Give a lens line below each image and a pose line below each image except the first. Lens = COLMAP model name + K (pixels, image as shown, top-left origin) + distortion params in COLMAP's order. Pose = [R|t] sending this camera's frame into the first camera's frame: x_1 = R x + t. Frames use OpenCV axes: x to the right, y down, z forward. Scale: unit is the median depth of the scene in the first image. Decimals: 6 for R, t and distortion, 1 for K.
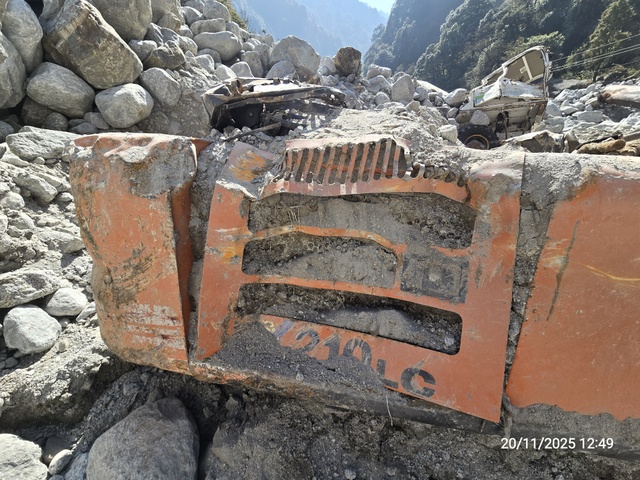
lens RADIAL K [[257.4, 0, 321.0], [0, 257.4, 240.1], [0, 0, 1]] dist [-0.002208, 0.001145]
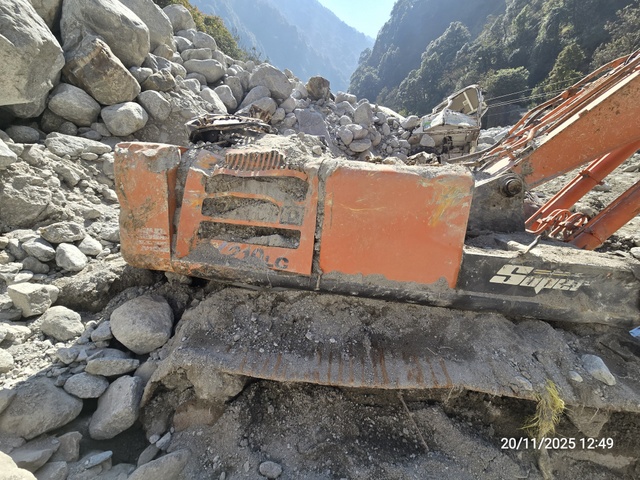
lens RADIAL K [[257.4, 0, 319.3], [0, 257.4, 239.8], [0, 0, 1]] dist [-0.002208, 0.001145]
pose [[0.998237, 0.025575, 0.053560, 0.355569], [-0.022882, 0.998472, -0.050297, 0.287864], [-0.054765, 0.048982, 0.997297, -0.723289]]
